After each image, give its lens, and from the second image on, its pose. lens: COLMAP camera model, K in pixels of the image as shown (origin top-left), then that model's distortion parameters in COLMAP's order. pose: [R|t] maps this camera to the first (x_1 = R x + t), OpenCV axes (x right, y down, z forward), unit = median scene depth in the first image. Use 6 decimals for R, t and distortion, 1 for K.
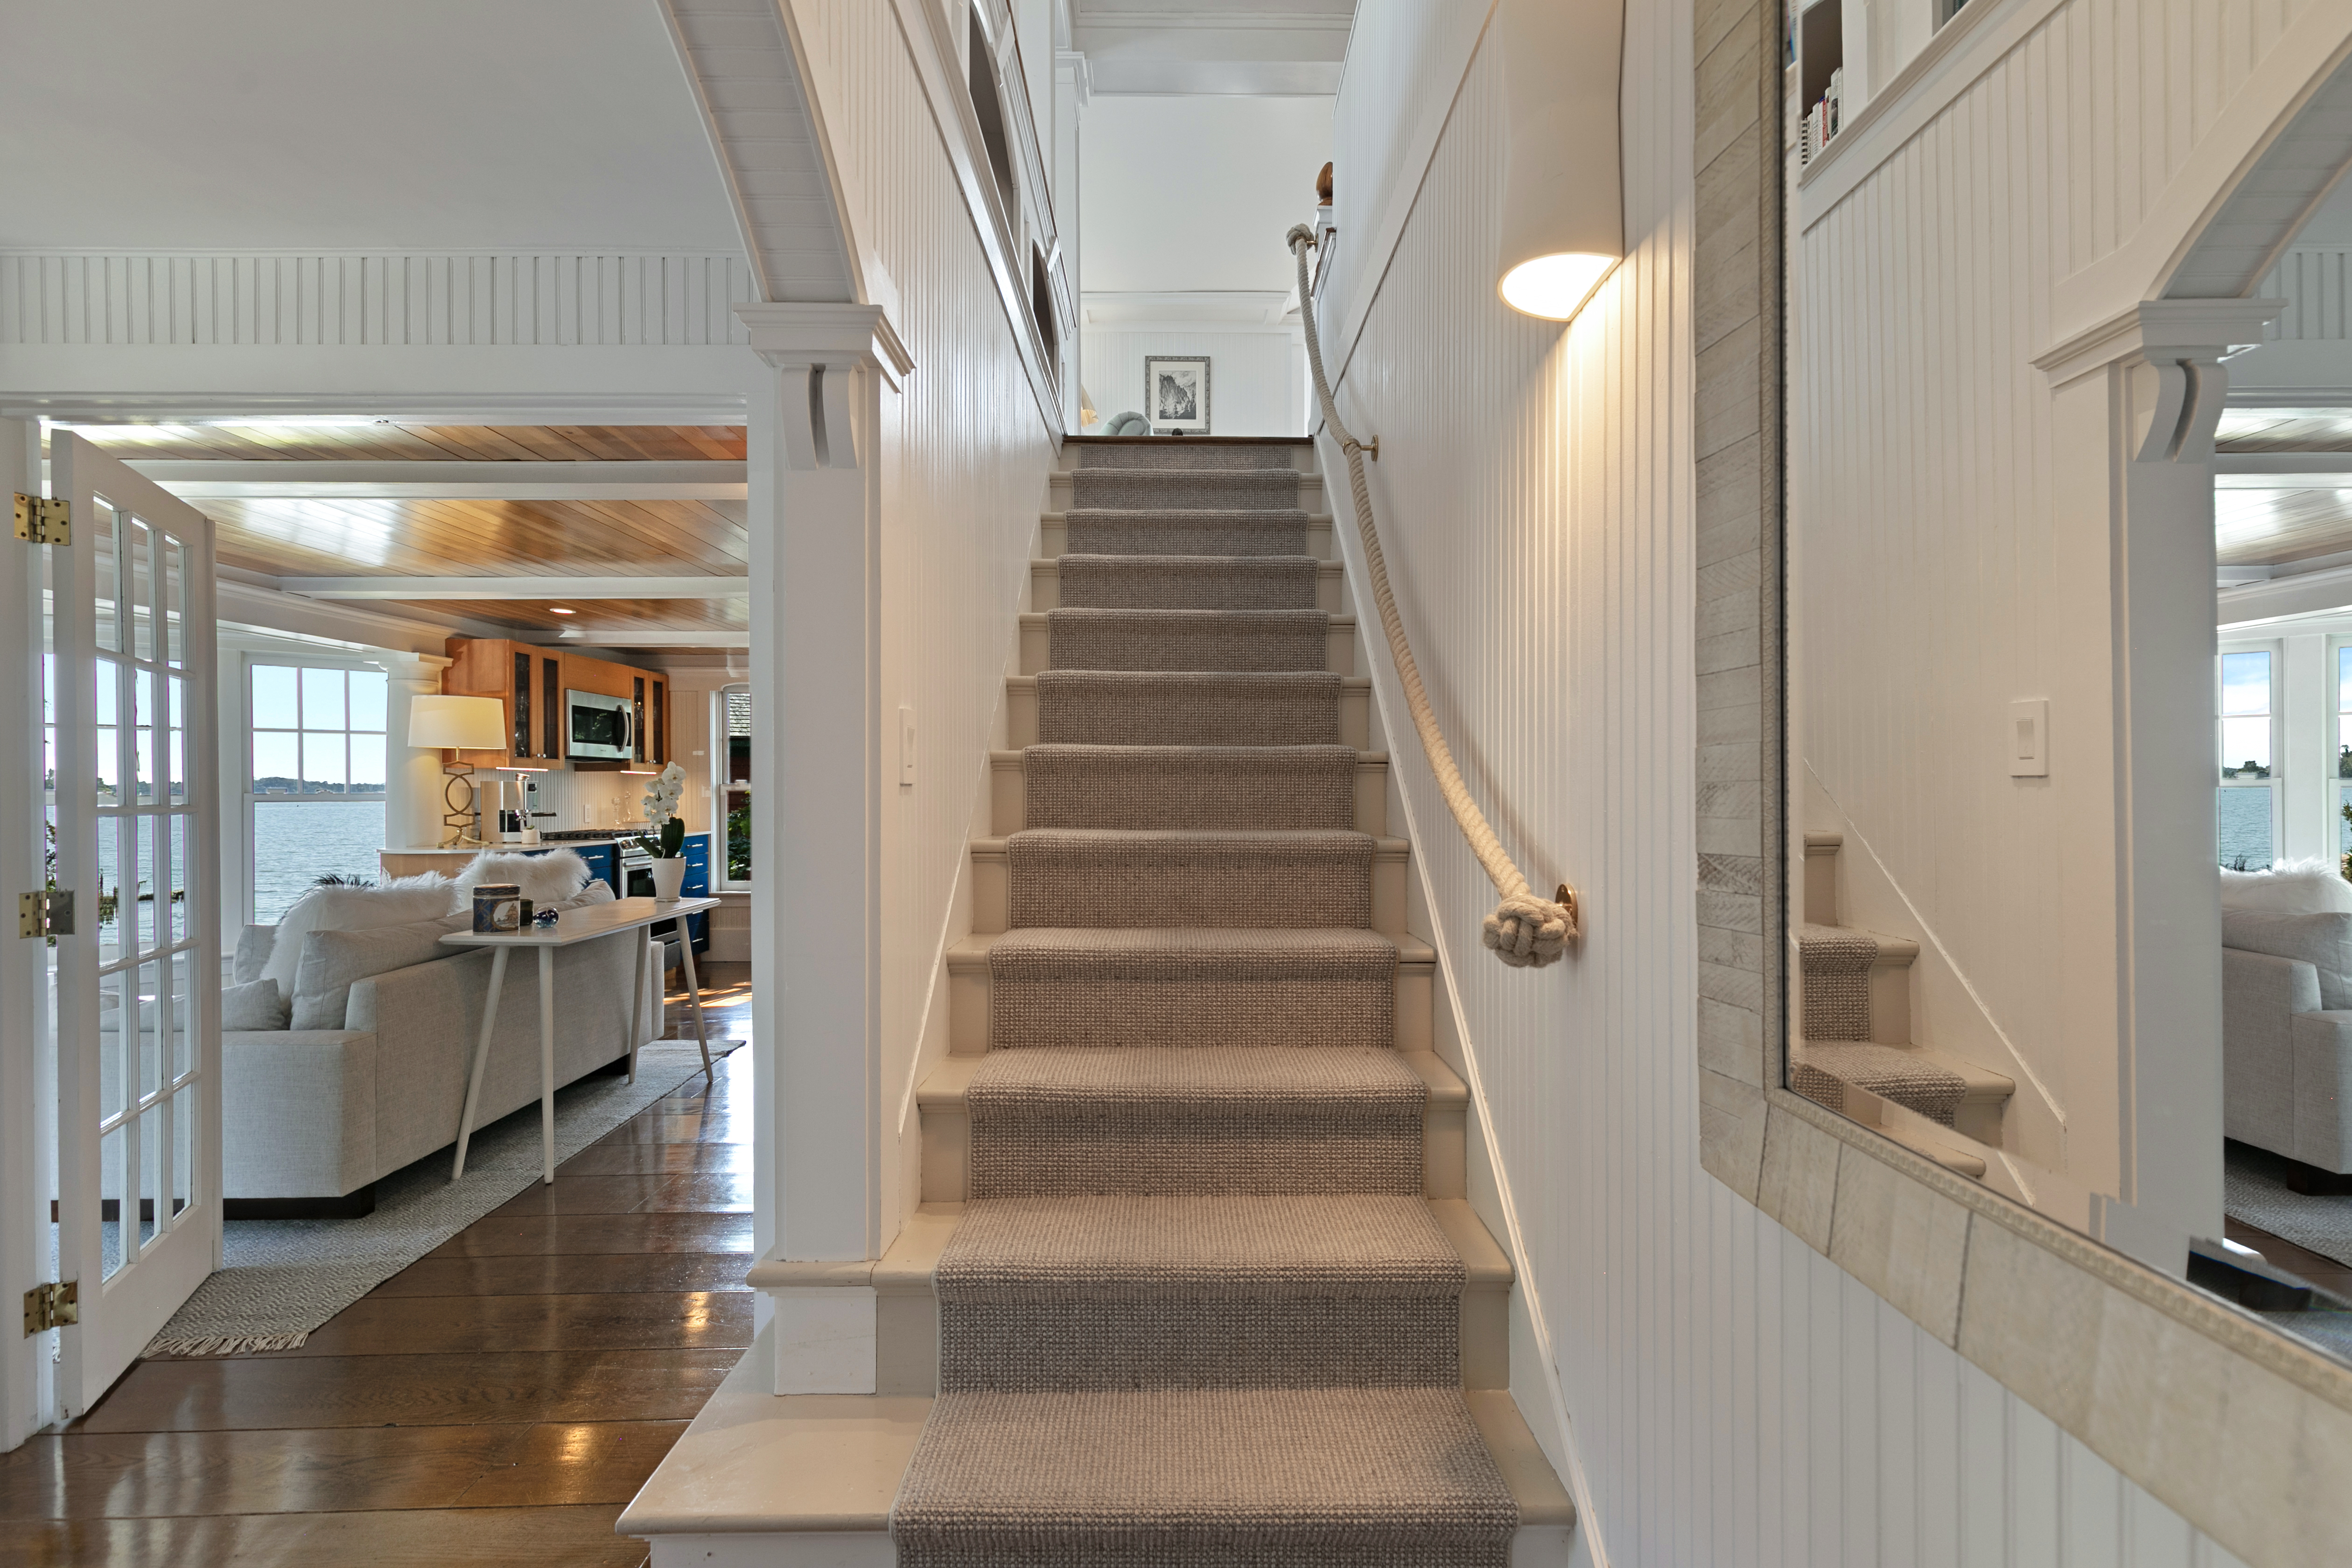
lens RADIAL K [[1072.5, 0, 1173.7], [0, 1072.5, 799.0], [0, 0, 1]] dist [0.009693, -0.000264]
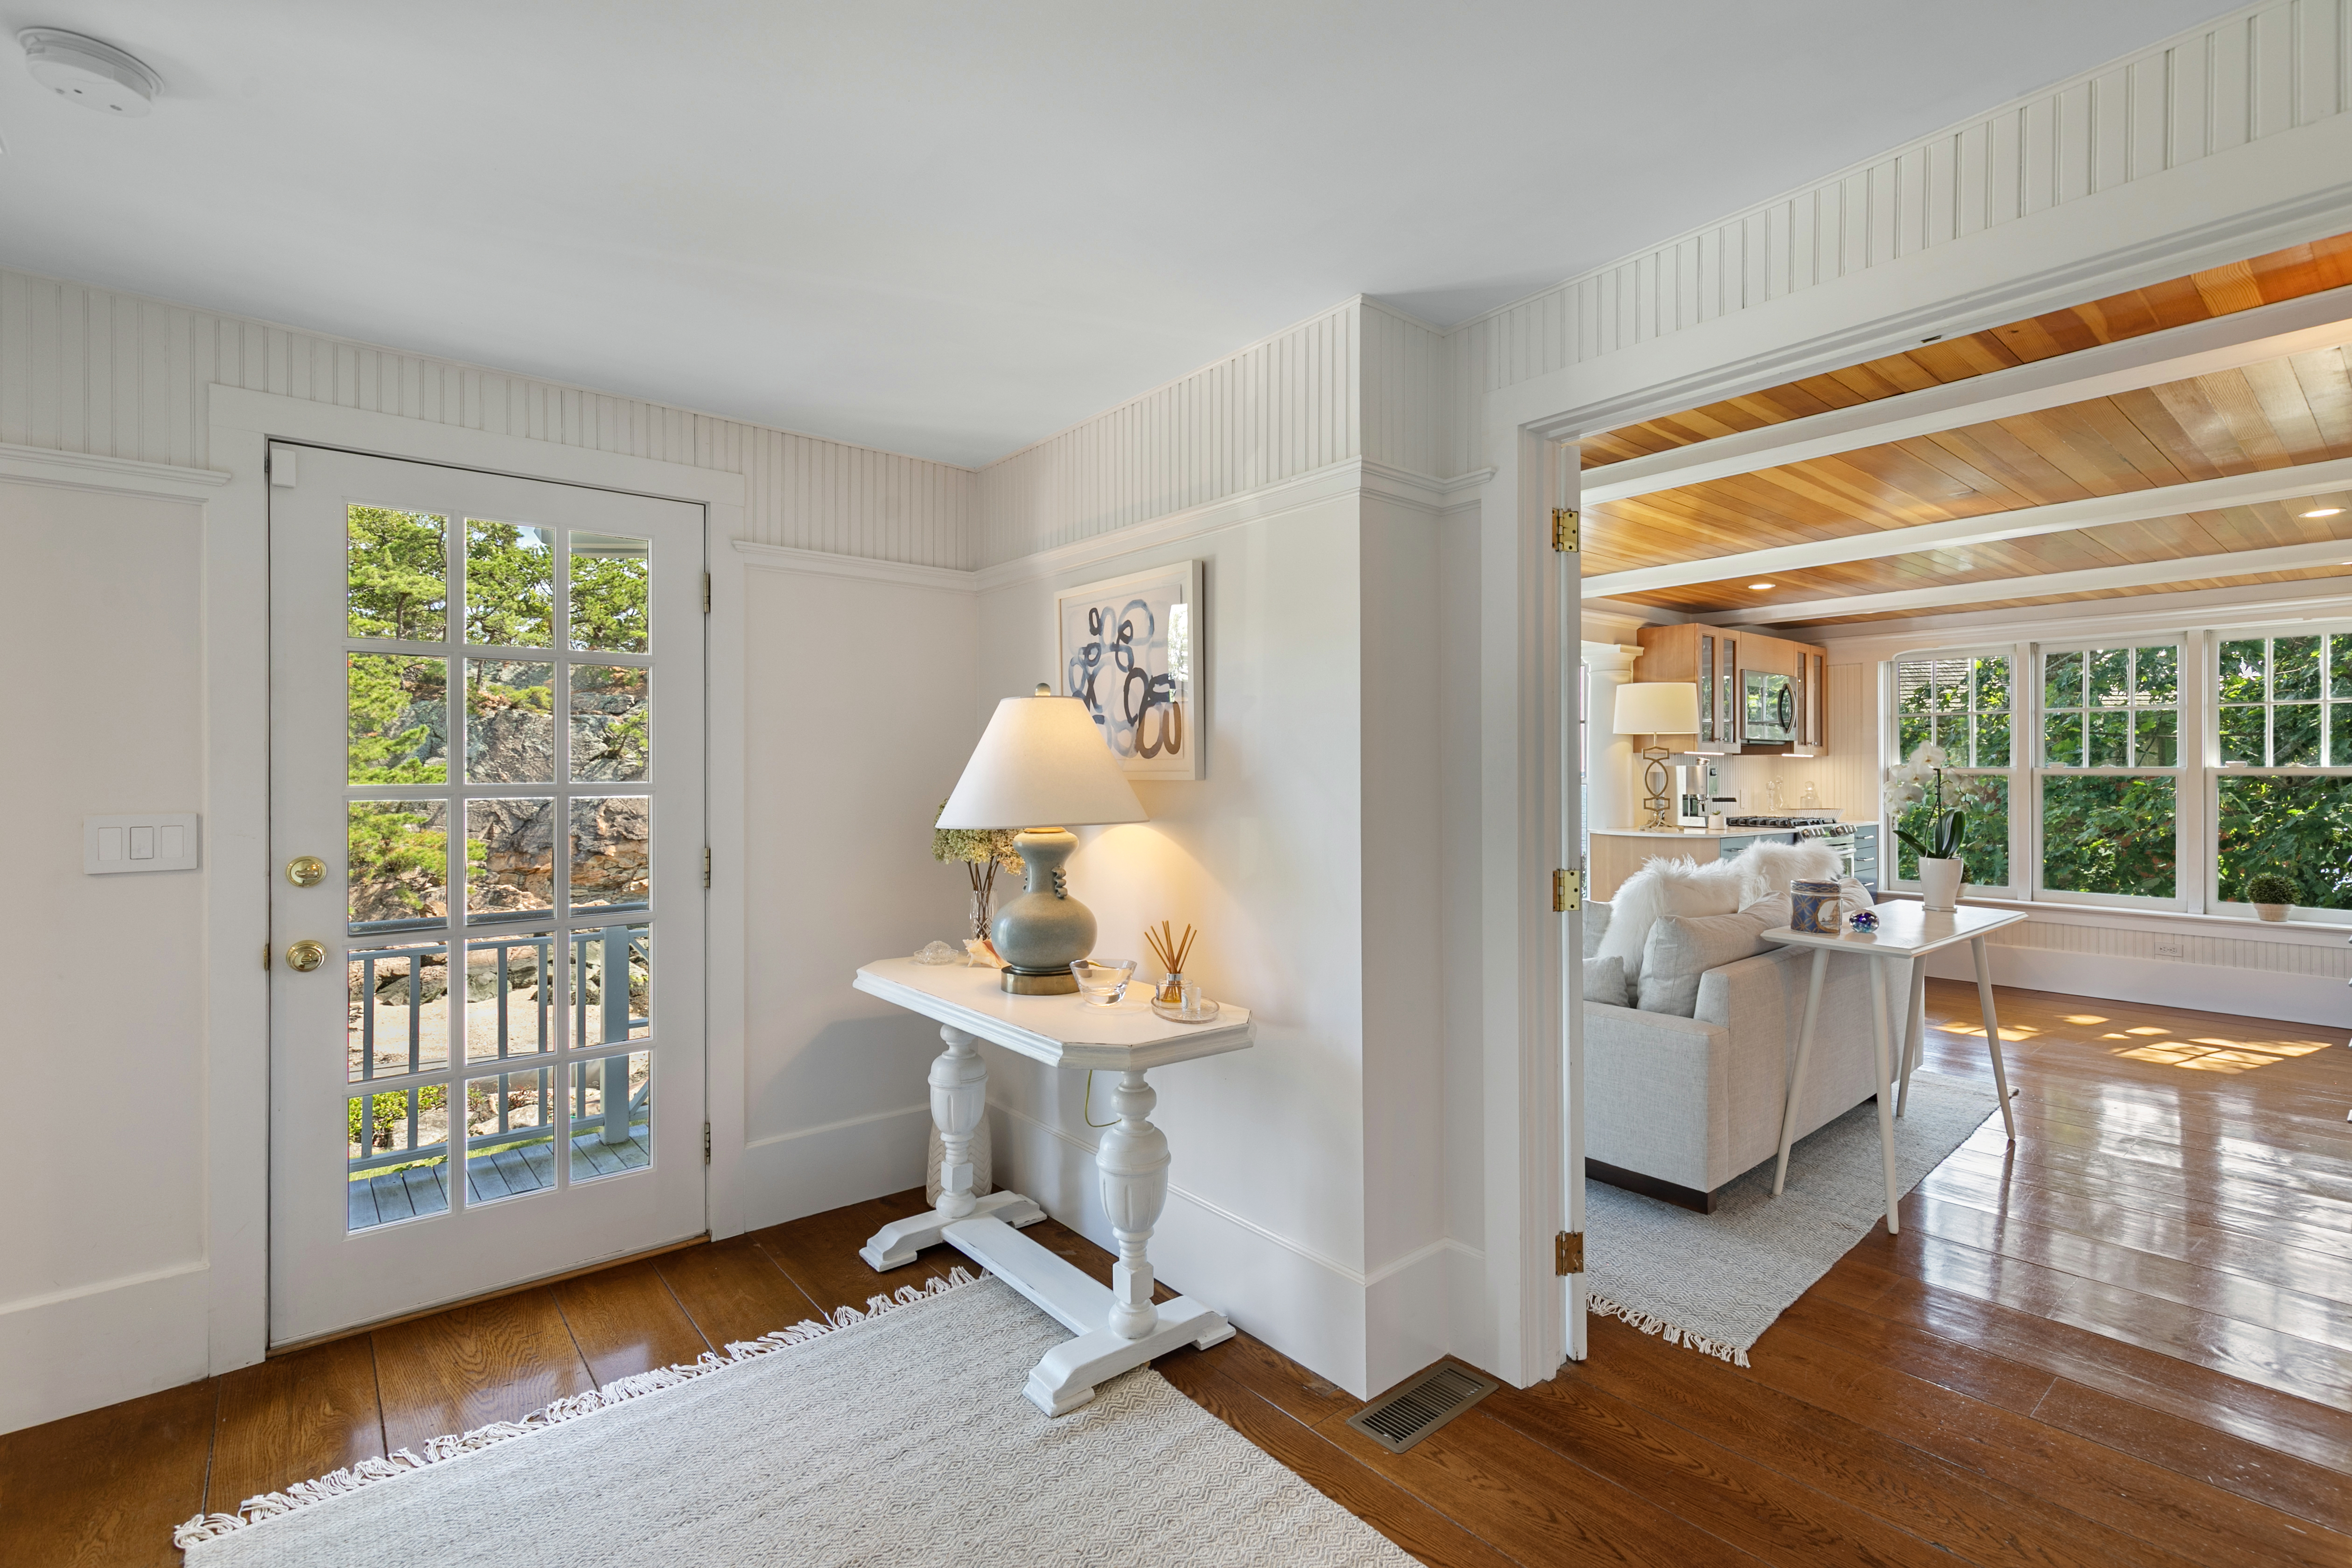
lens RADIAL K [[1072.5, 0, 1171.7], [0, 1072.5, 771.2], [0, 0, 1]] dist [0.009693, -0.000264]
pose [[0.620618, -0.000737, -0.784112, -0.258721], [-0.007249, 0.999951, -0.006677, -0.002370], [0.784079, 0.009828, 0.620583, 0.012080]]
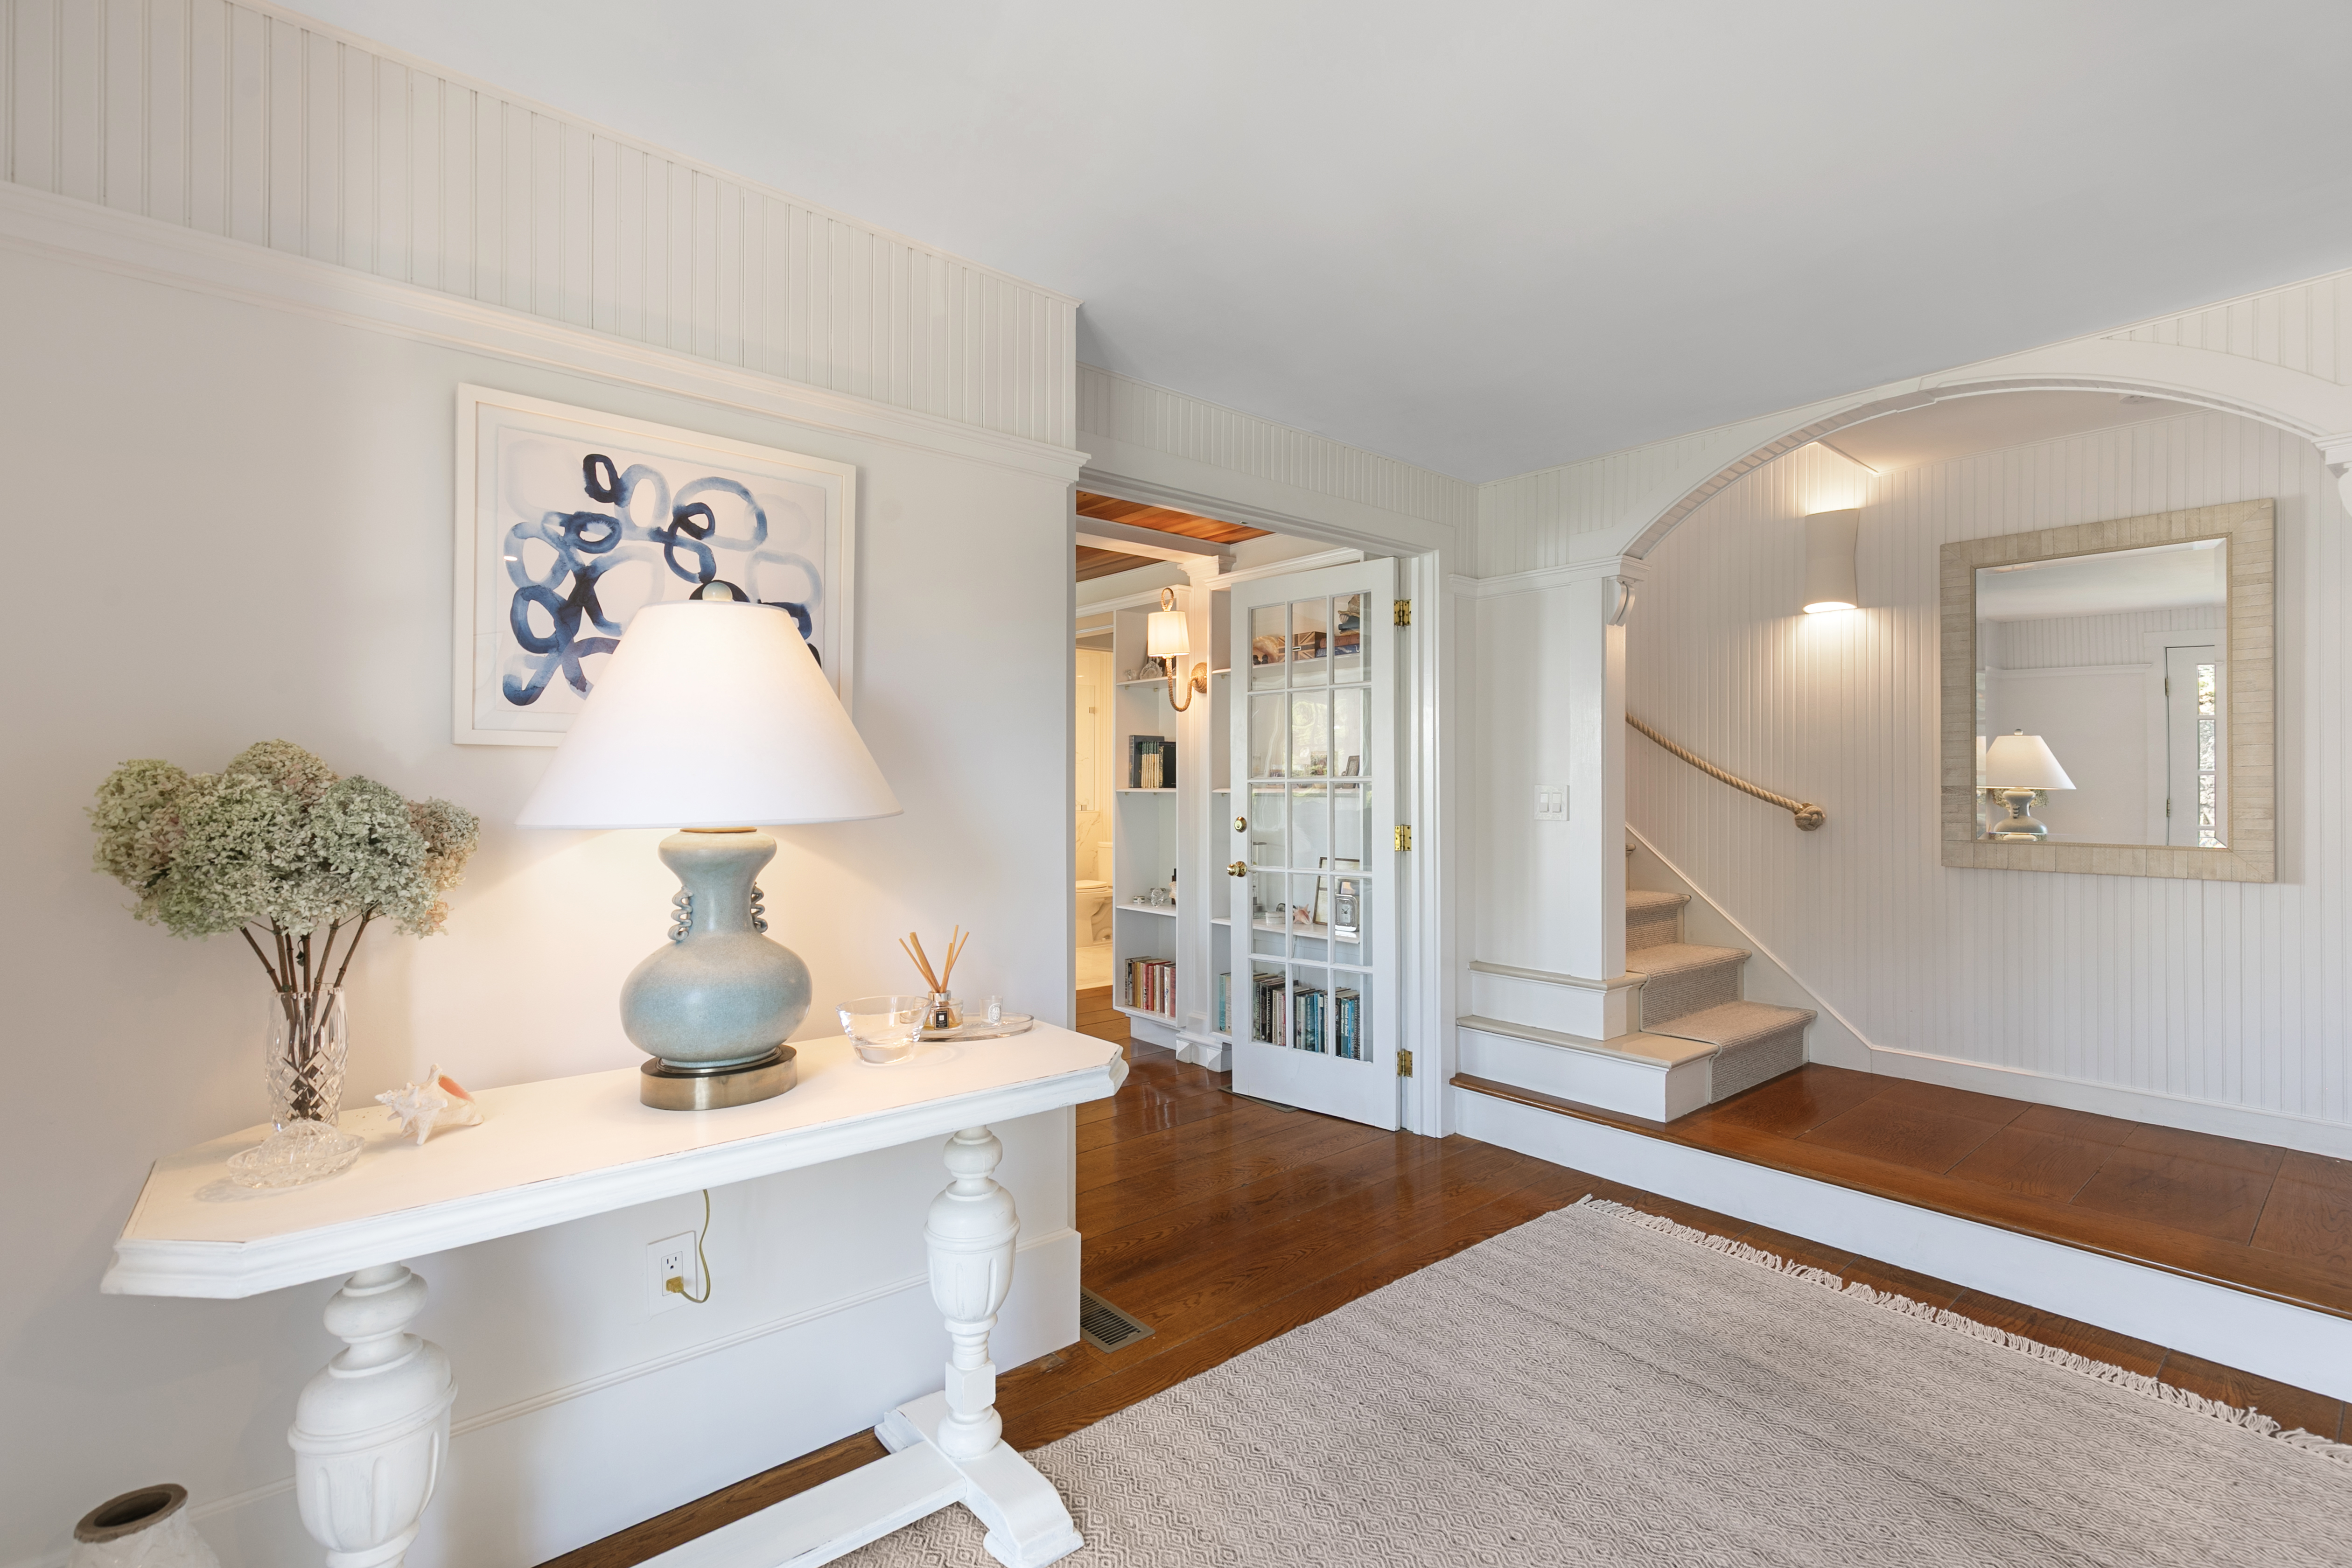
lens RADIAL K [[1072.5, 0, 1187.8], [0, 1072.5, 788.4], [0, 0, 1]] dist [0.009693, -0.000264]
pose [[0.769417, 0.001906, 0.638744, -1.008899], [0.005196, 0.999944, -0.009243, 0.022292], [-0.638725, 0.010431, 0.769364, -0.062270]]
